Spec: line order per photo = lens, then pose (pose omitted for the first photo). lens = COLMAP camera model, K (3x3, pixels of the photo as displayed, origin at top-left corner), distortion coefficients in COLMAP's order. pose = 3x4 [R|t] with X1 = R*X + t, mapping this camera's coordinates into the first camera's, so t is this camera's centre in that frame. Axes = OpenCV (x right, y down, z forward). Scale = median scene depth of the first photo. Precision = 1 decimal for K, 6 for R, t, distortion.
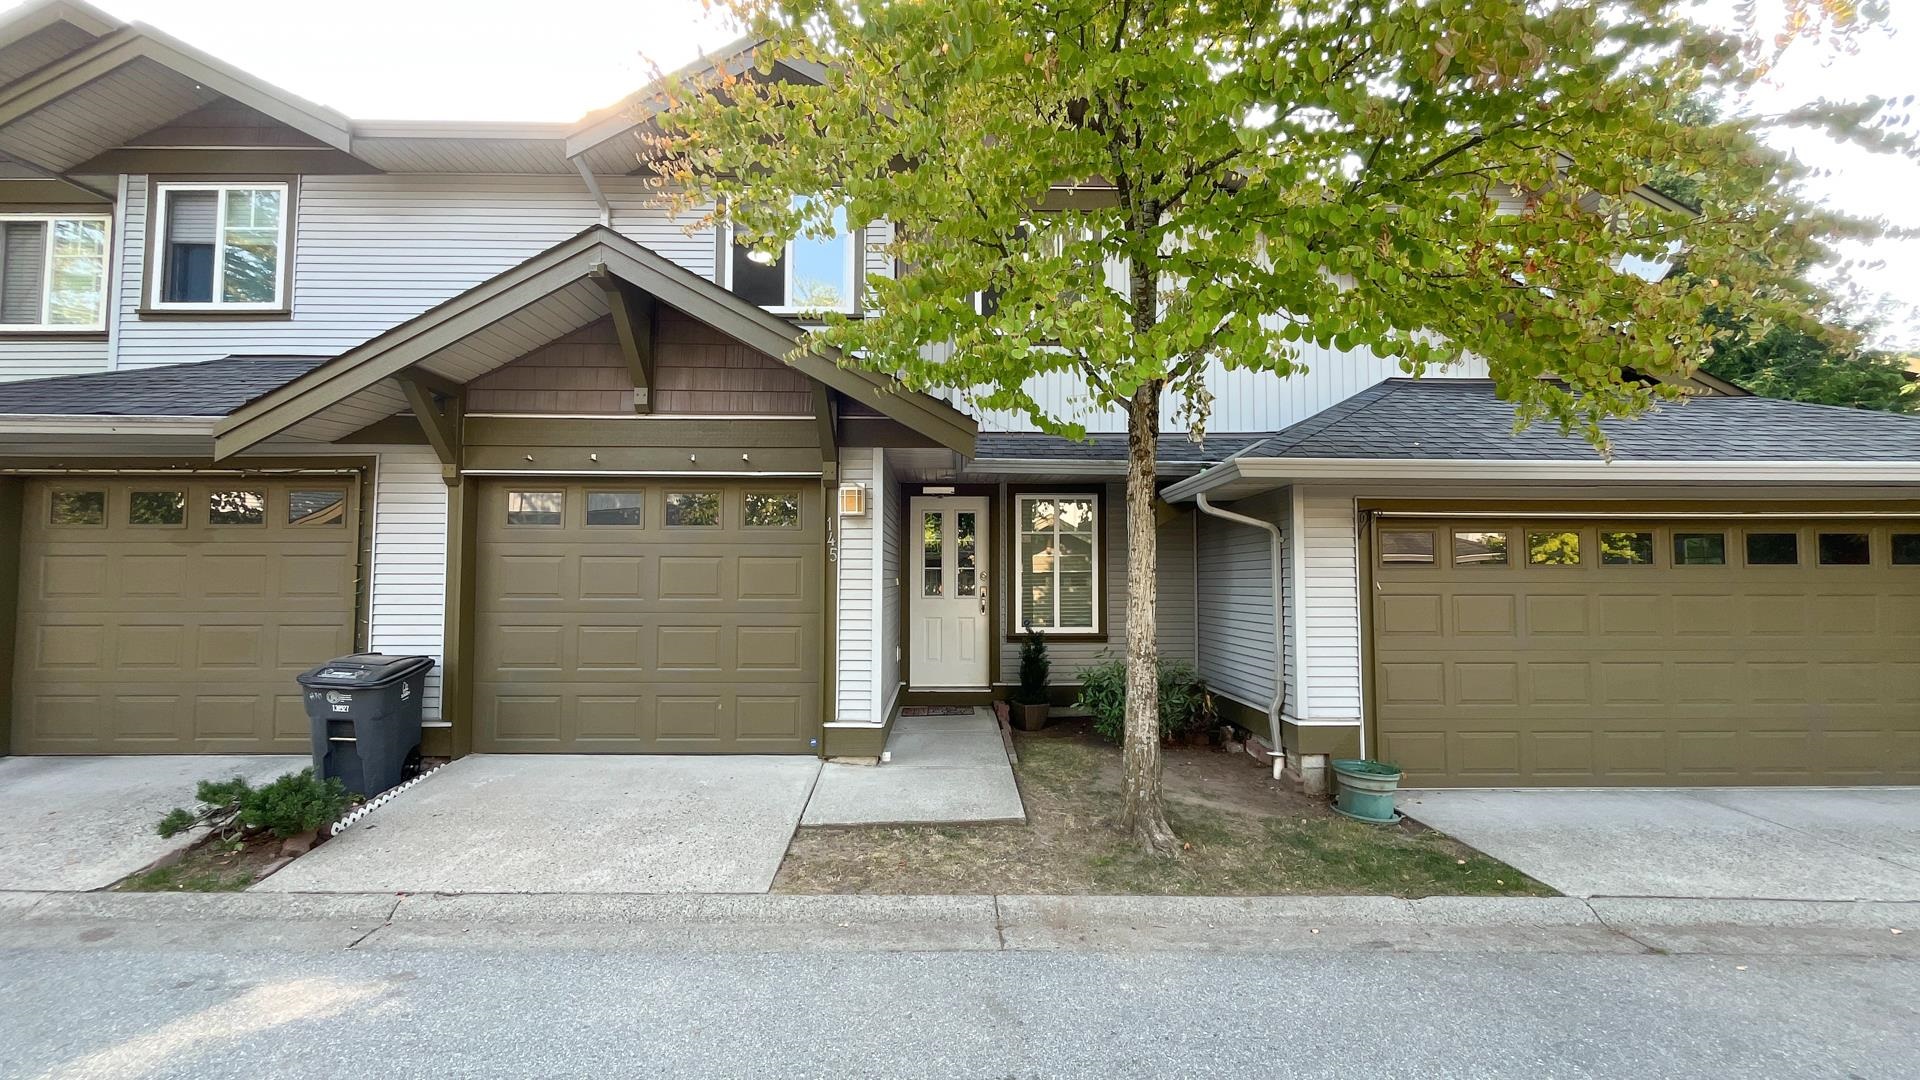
lens RADIAL K [[772.1, 0, 955.5], [0, 772.1, 531.3], [0, 0, 1]] dist [-0.003412, -0.000268]
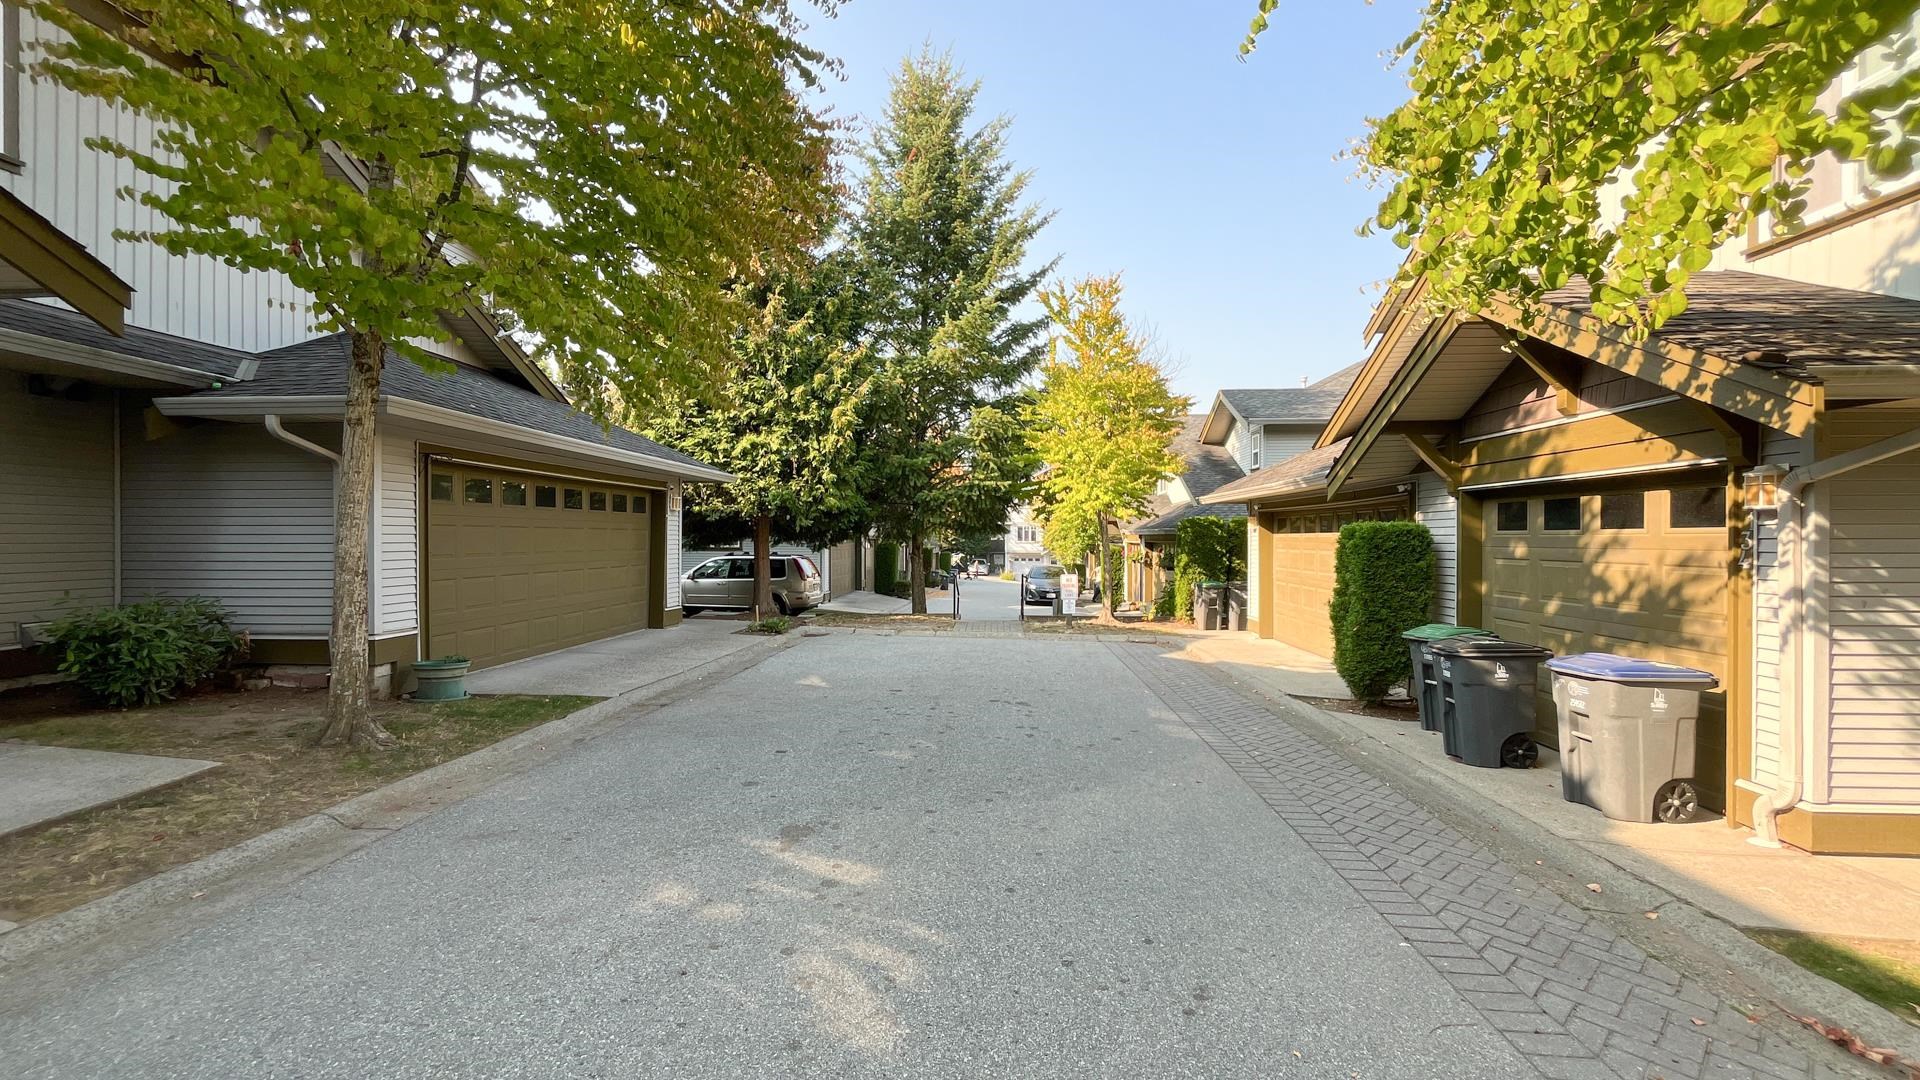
lens RADIAL K [[772.1, 0, 960.2], [0, 772.1, 537.7], [0, 0, 1]] dist [-0.003412, -0.000268]
pose [[0.077965, -0.003170, 0.996951, -0.753356], [-0.069472, 0.997547, 0.008605, 0.046445], [-0.994533, -0.069931, 0.077554, 0.110165]]
